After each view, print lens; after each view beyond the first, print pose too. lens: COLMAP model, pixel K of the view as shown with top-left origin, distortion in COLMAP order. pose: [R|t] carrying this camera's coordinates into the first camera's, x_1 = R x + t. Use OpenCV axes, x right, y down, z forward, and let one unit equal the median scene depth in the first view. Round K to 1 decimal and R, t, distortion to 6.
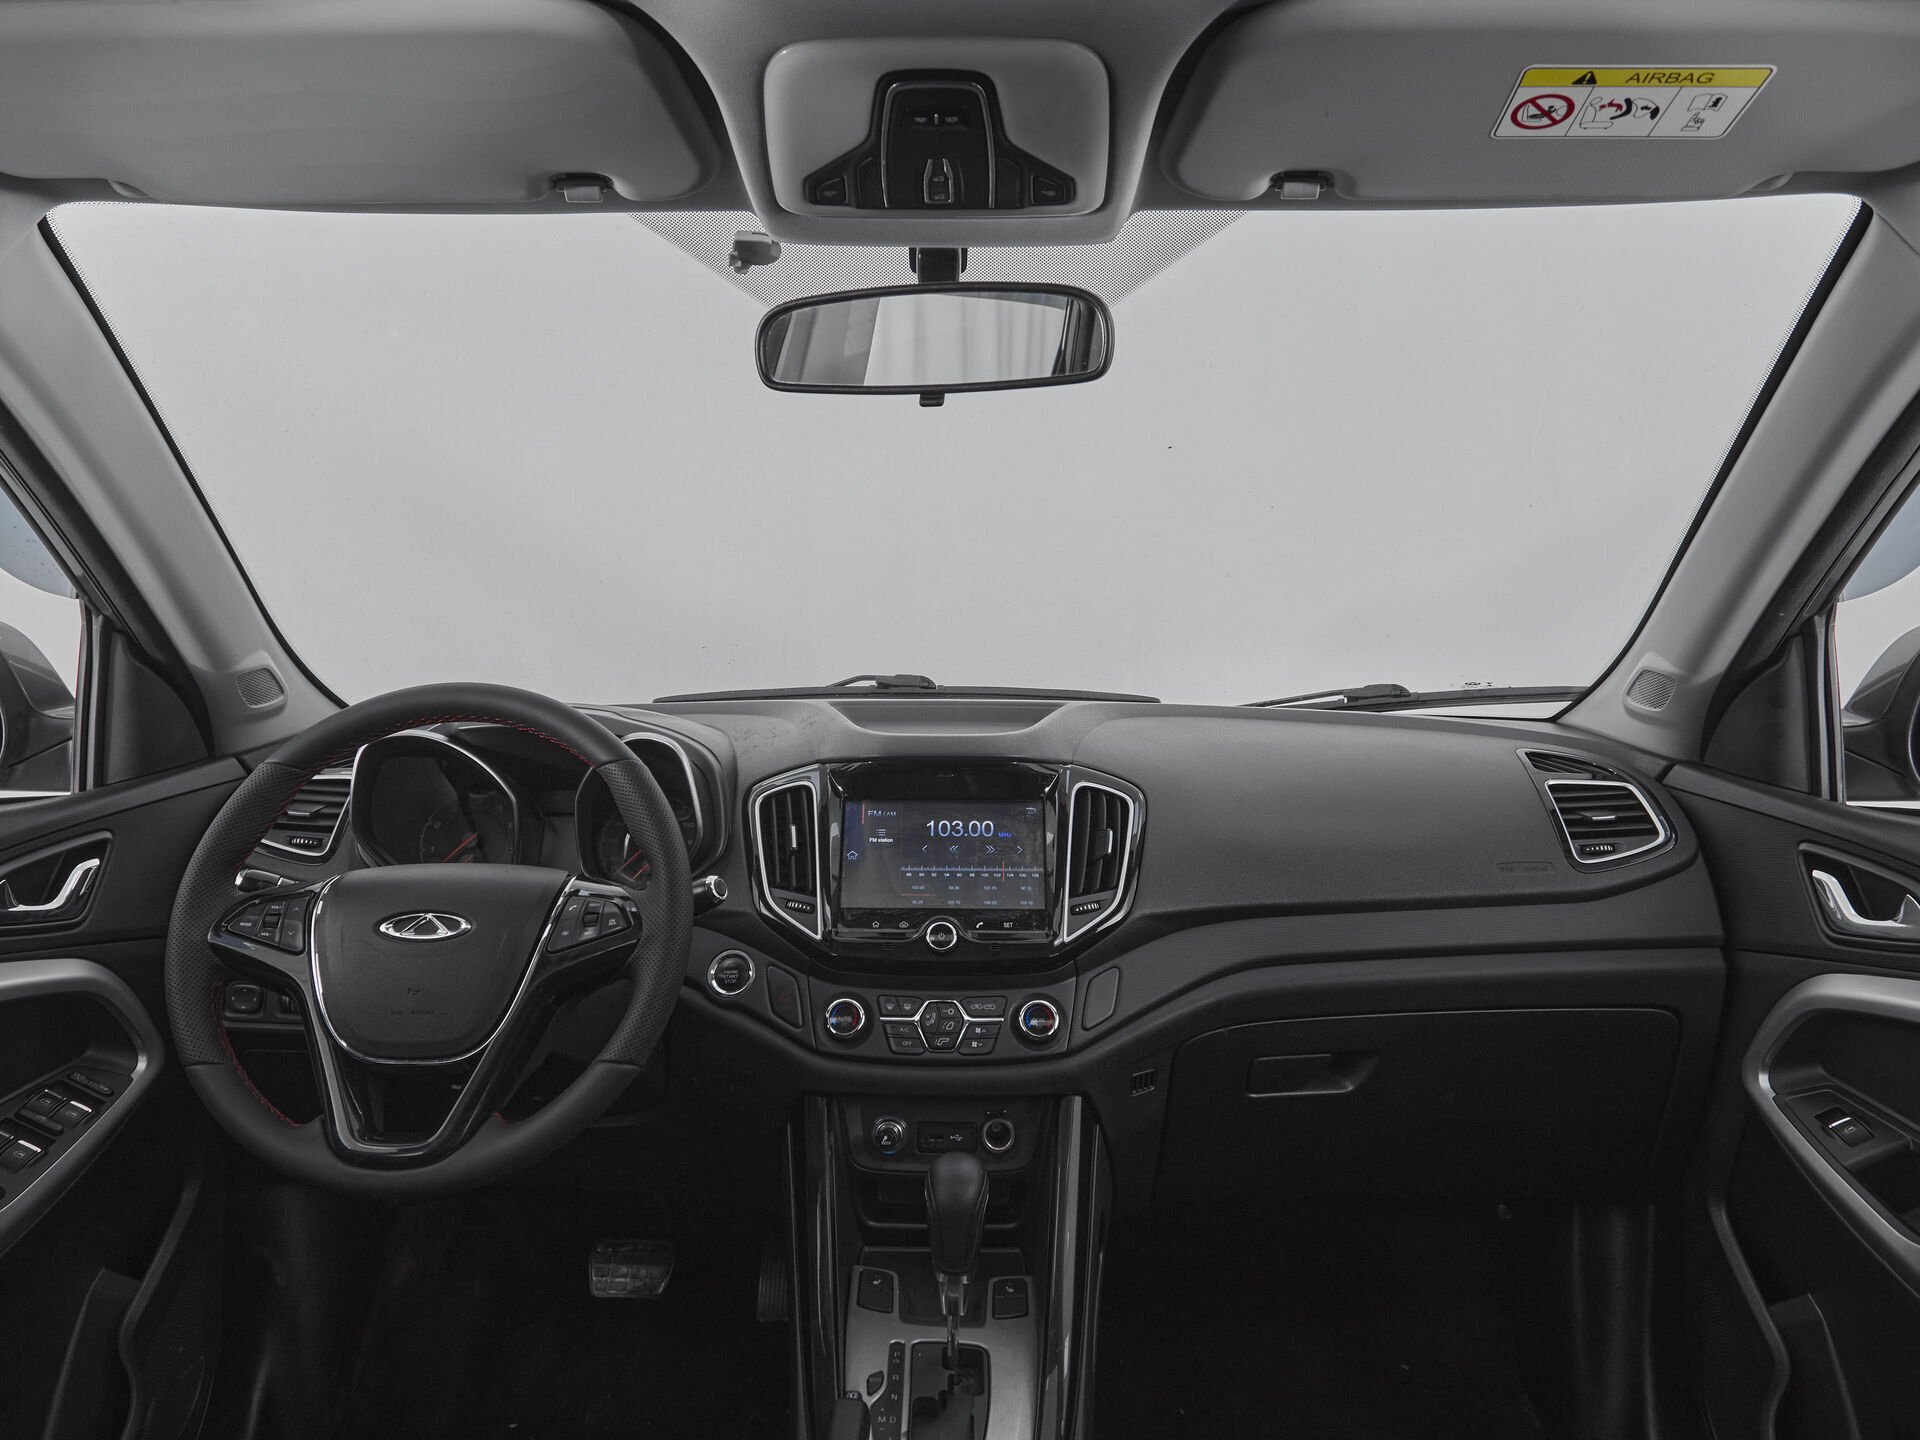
lens RADIAL K [[1382.6, 0, 943.8], [0, 1382.6, 714.0], [0, 0, 1]] dist [0.005593, -0.001297]
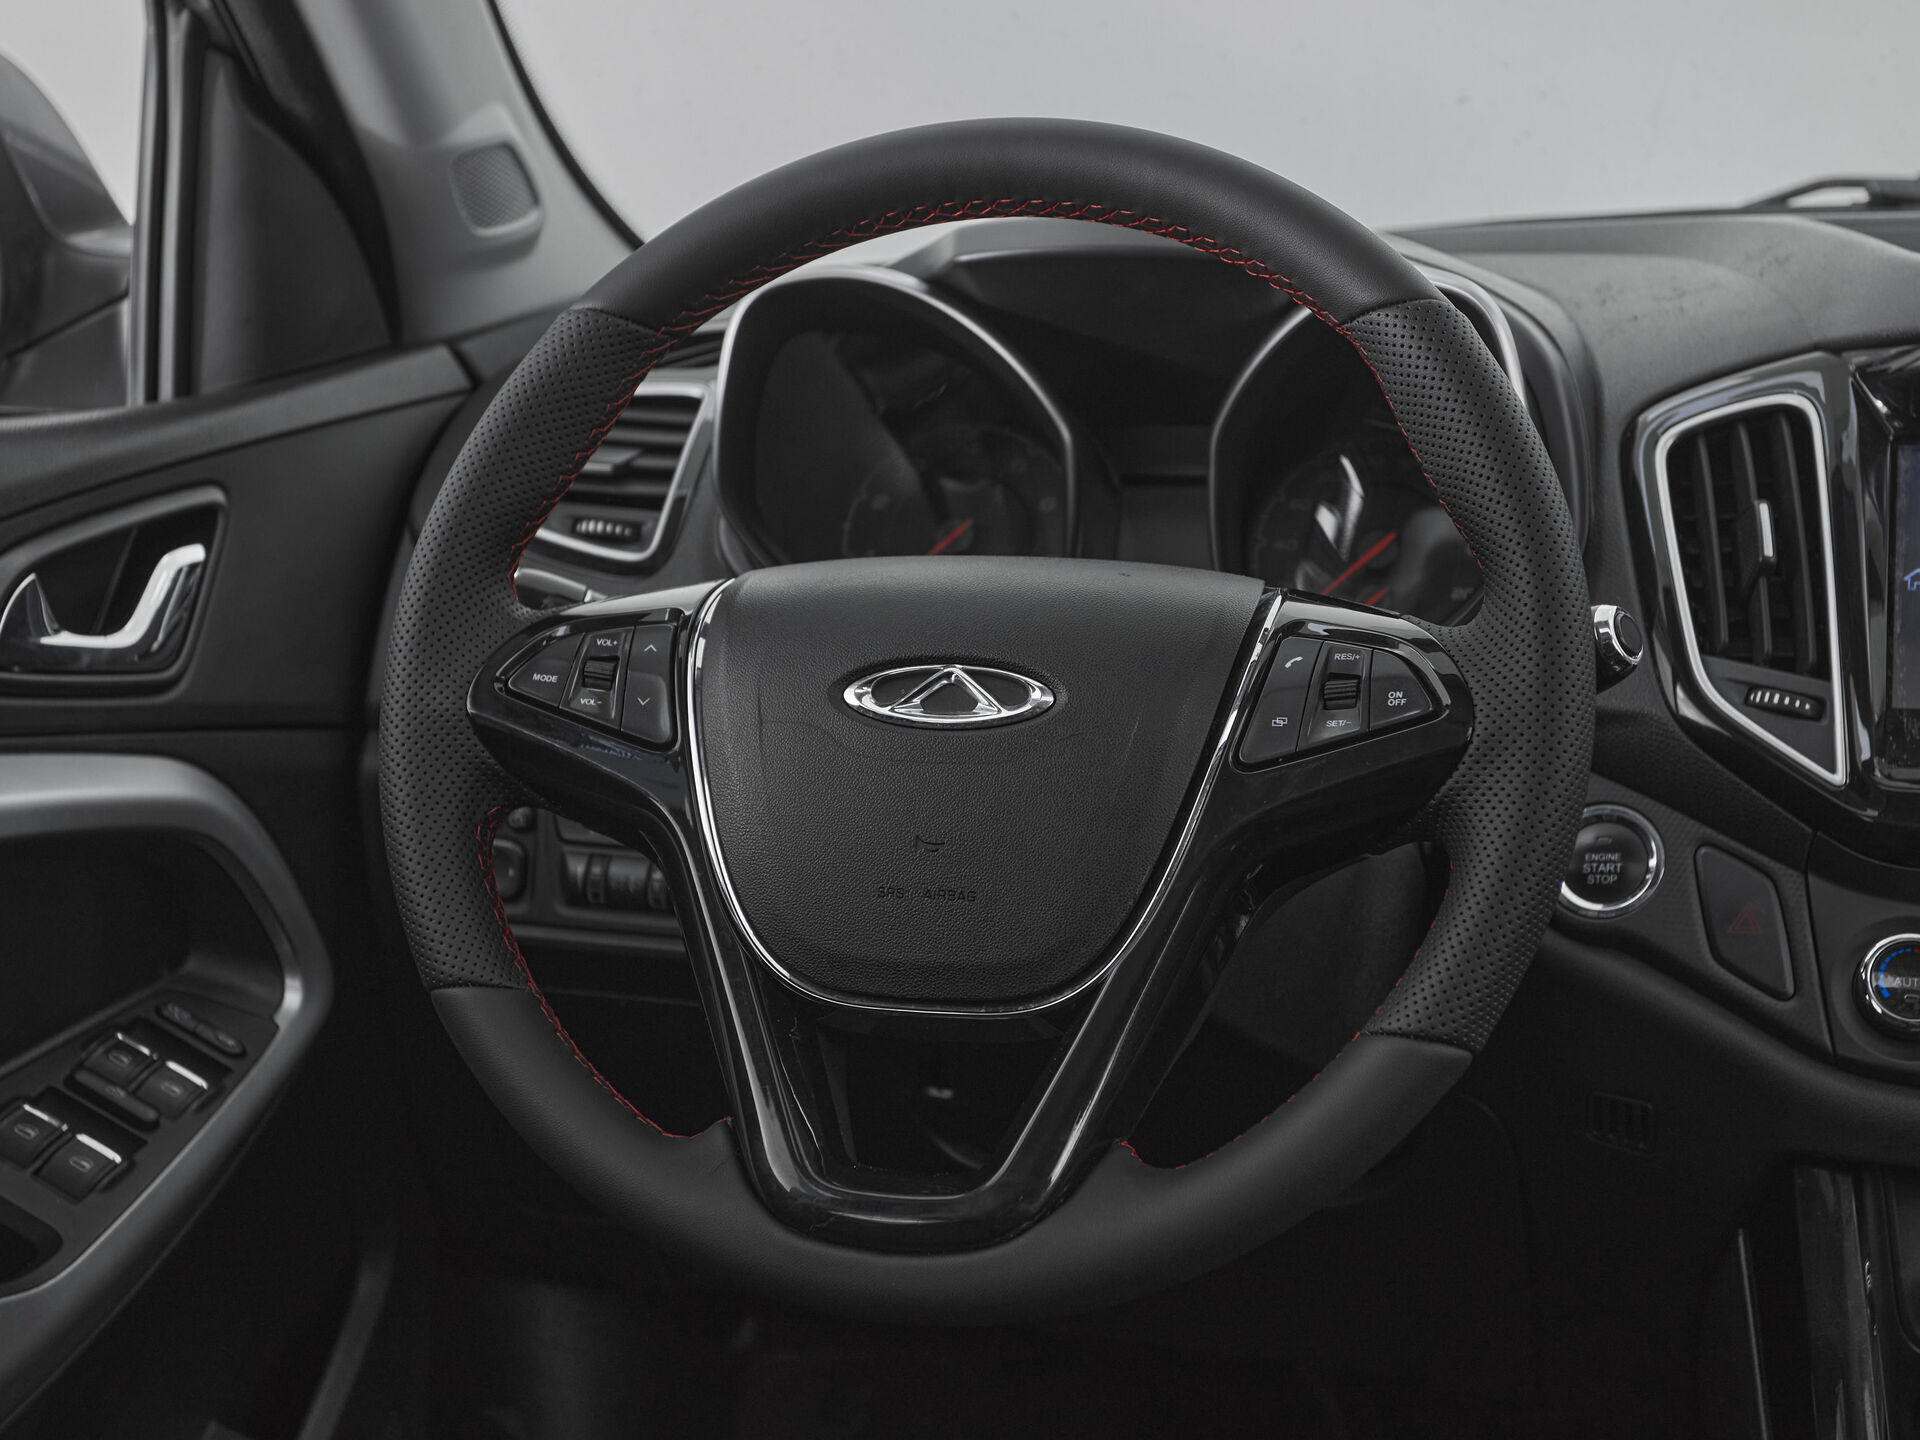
lens RADIAL K [[2963.4, 0, 917.7], [0, 2963.4, 696.7], [0, 0, 1]] dist [0.001513, 0.077758]
pose [[0.967531, 0.029612, -0.251010, -0.132147], [-0.005032, 0.995173, 0.098004, 0.055330], [0.252700, -0.093559, 0.963011, 0.113342]]
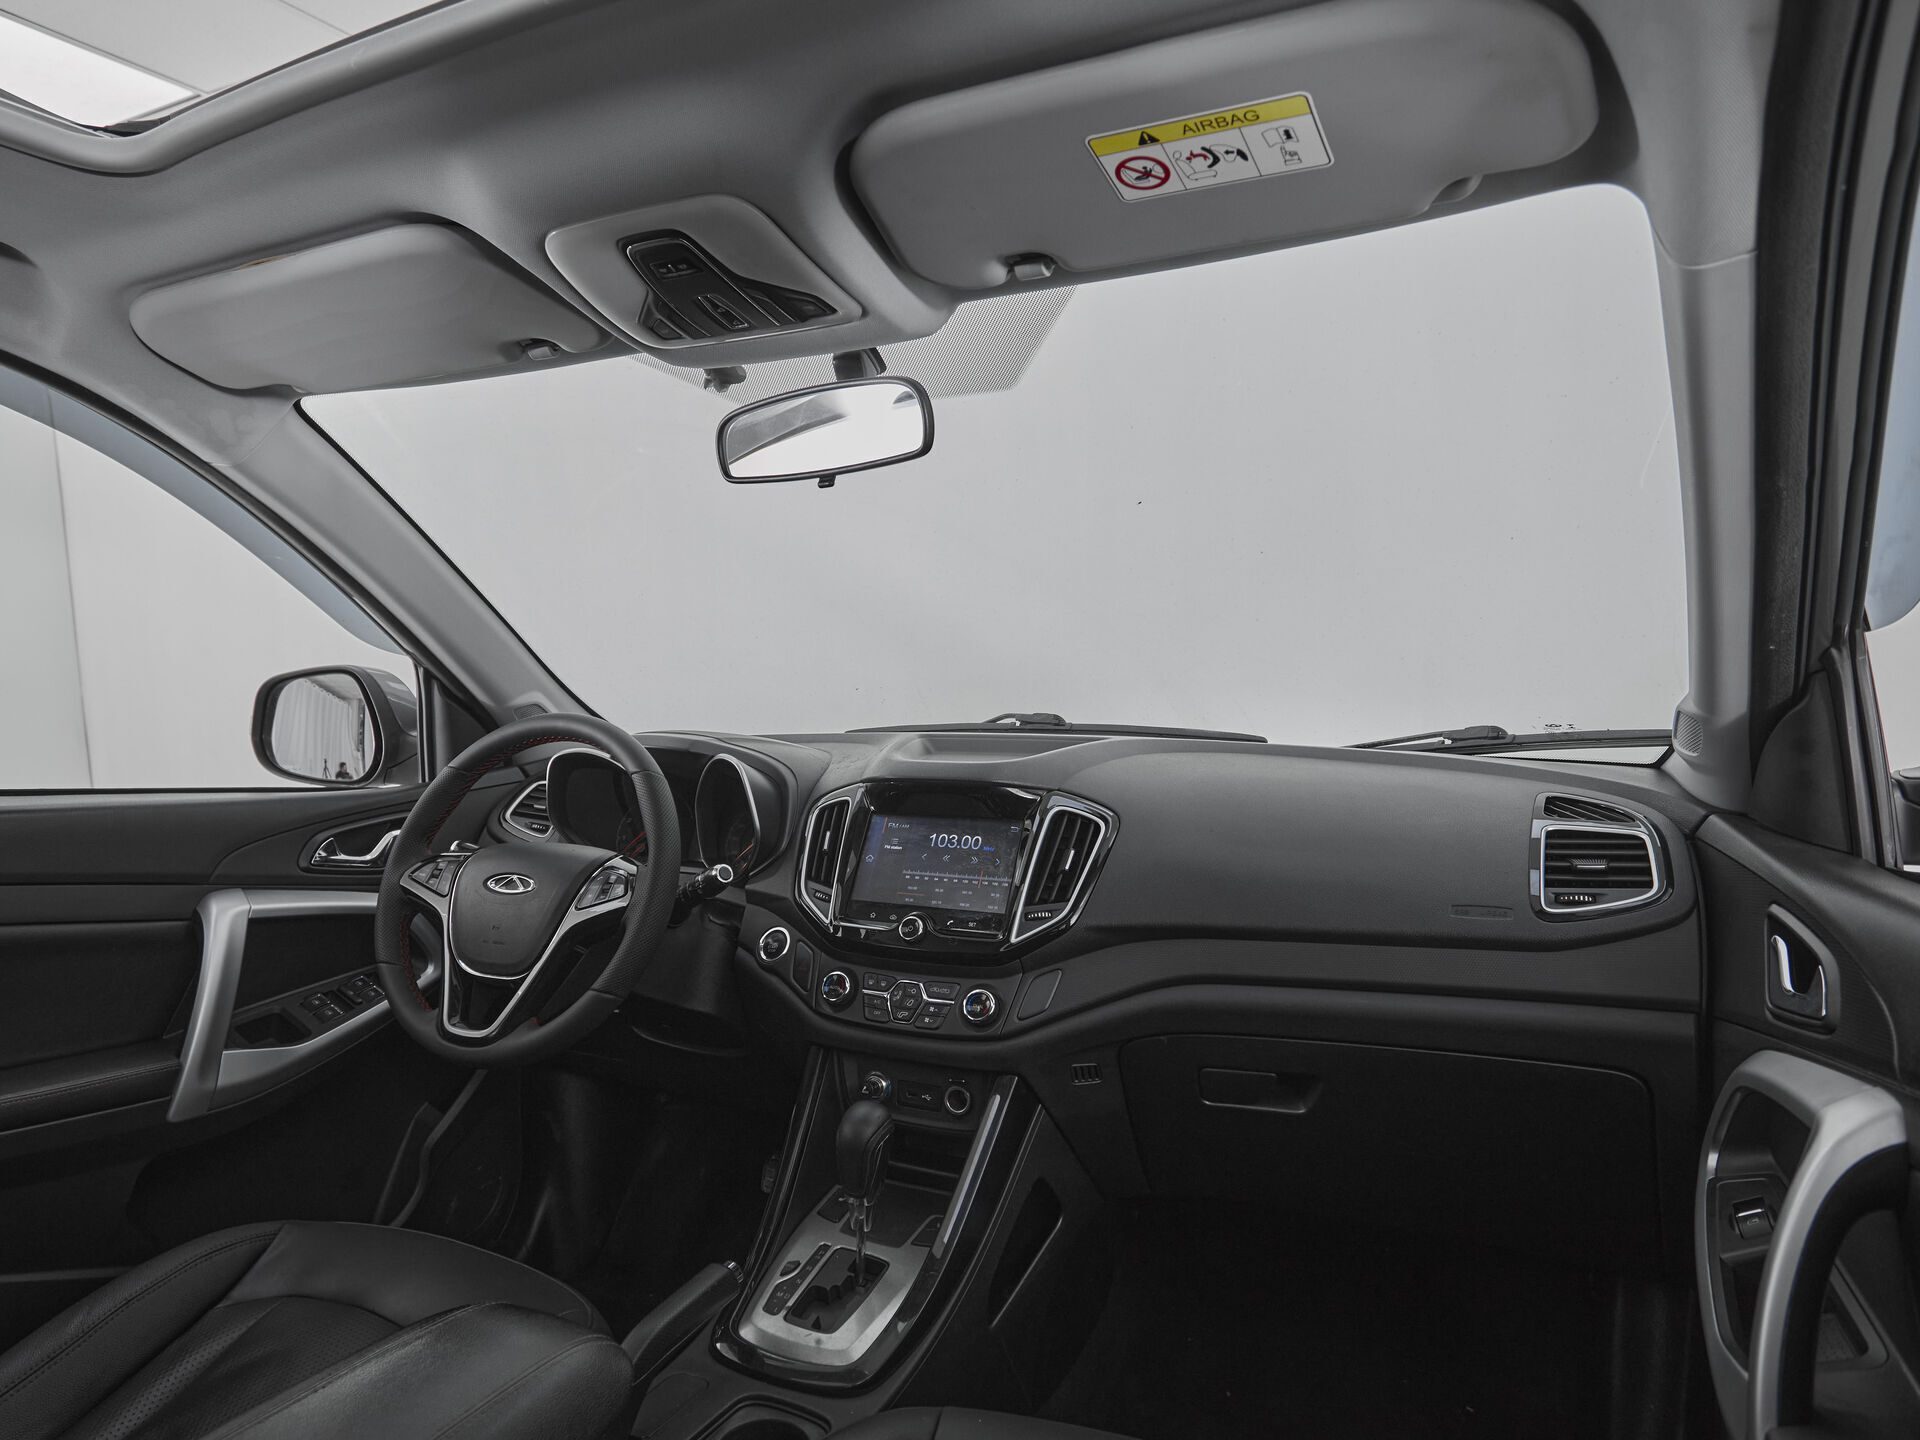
lens RADIAL K [[1239.0, 0, 891.3], [0, 1239.0, 805.3], [0, 0, 1]] dist [-0.000183, 0.000069]
pose [[0.894140, 0.039540, -0.446038, 0.447002], [-0.022287, 0.998789, 0.043863, 0.007093], [0.447232, -0.029279, 0.893939, 0.033858]]
